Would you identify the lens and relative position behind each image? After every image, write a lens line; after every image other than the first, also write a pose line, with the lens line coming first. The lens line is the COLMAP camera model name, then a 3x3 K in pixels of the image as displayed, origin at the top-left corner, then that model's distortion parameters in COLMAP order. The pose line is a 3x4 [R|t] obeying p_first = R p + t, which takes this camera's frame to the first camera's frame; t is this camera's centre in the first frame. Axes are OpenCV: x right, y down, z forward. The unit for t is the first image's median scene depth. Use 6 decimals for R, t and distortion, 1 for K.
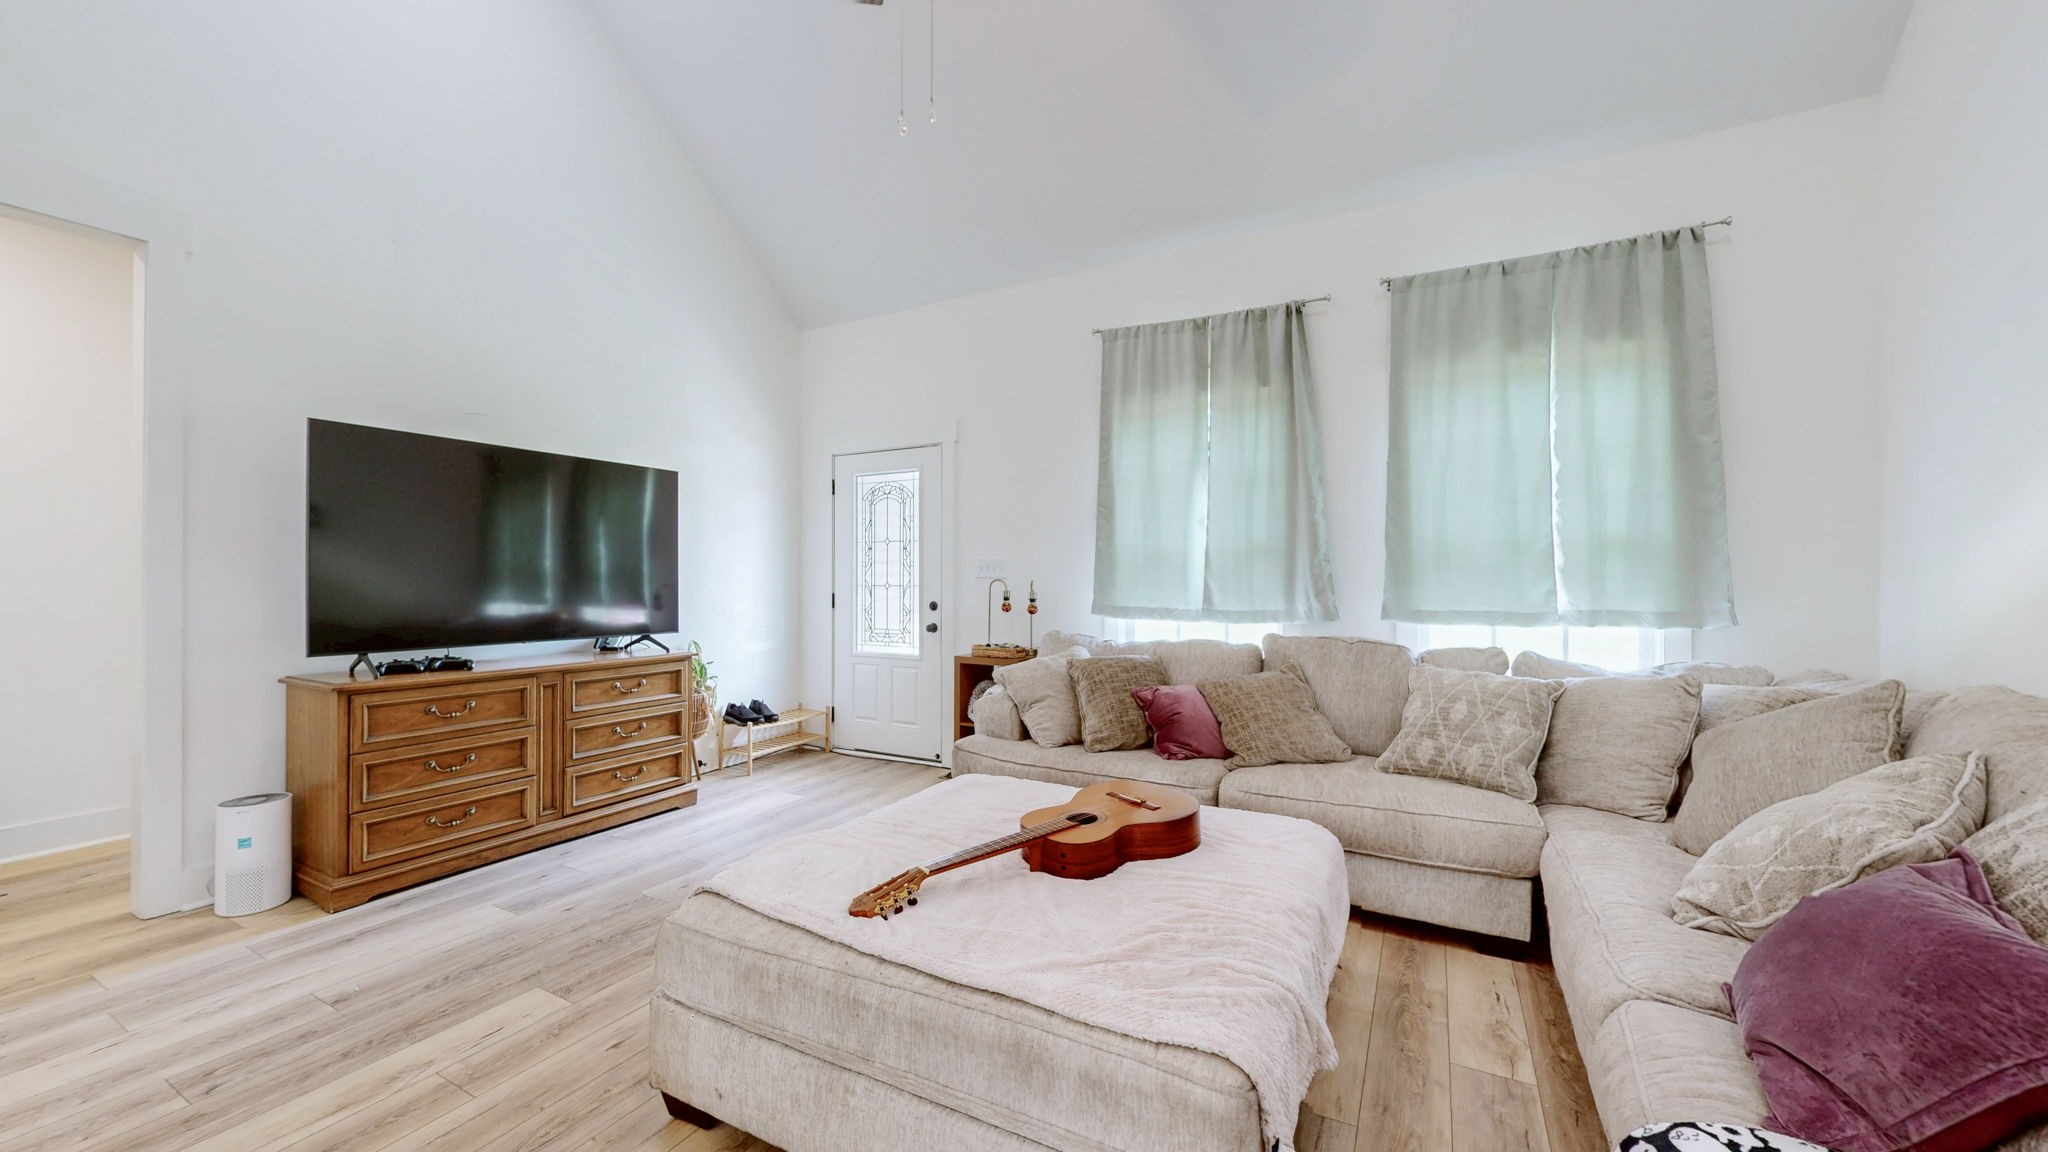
lens RADIAL K [[748.6, 0, 1026.8], [0, 748.6, 575.7], [0, 0, 1]] dist [-0.001309, 0.000141]
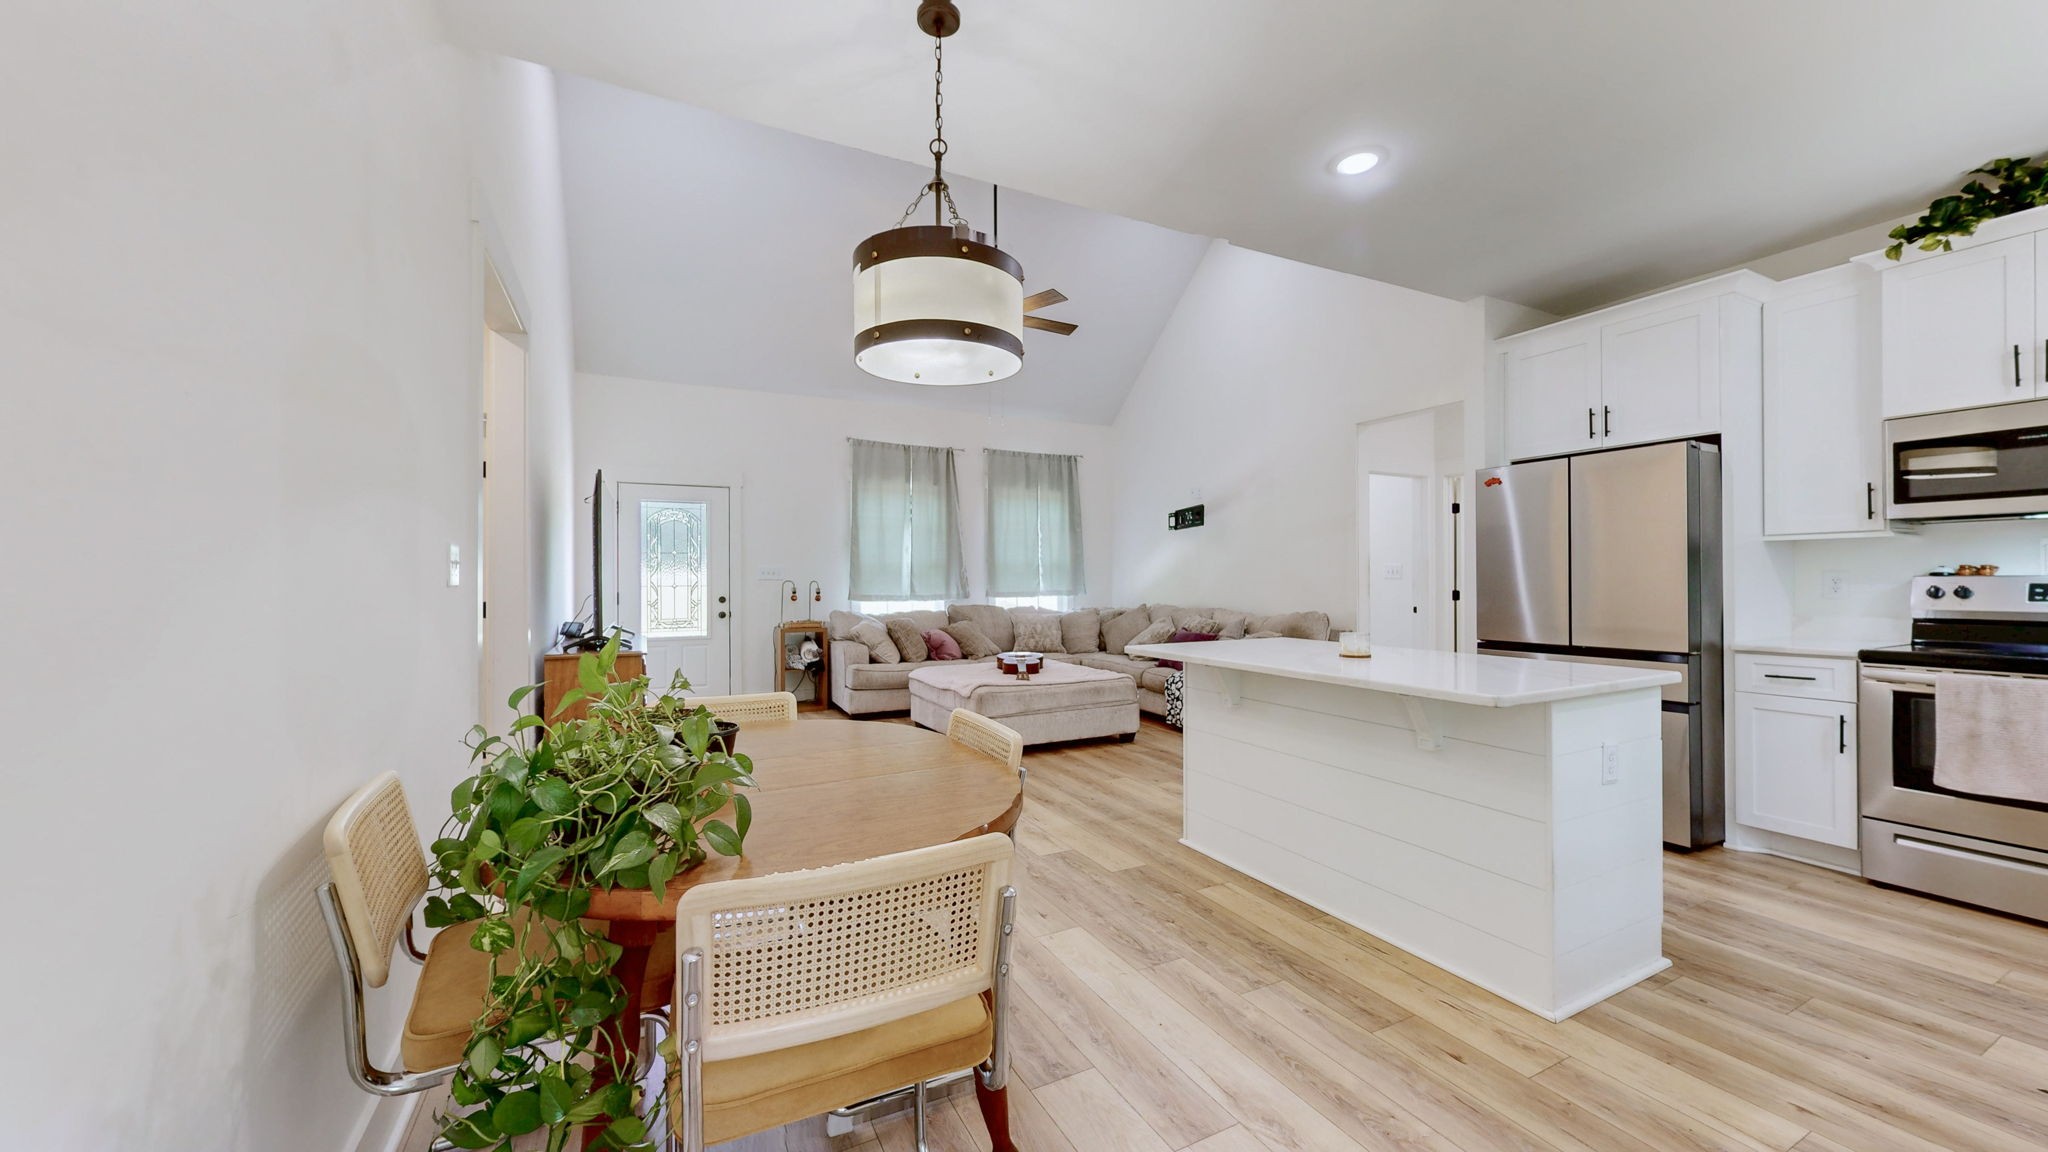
lens RADIAL K [[748.6, 0, 1023.4], [0, 748.6, 573.6], [0, 0, 1]] dist [-0.001309, 0.000141]
pose [[0.564798, 0.001137, 0.825229, -1.283098], [0.001325, 0.999997, -0.002284, -0.006475], [-0.825228, 0.002383, 0.564794, -0.370516]]
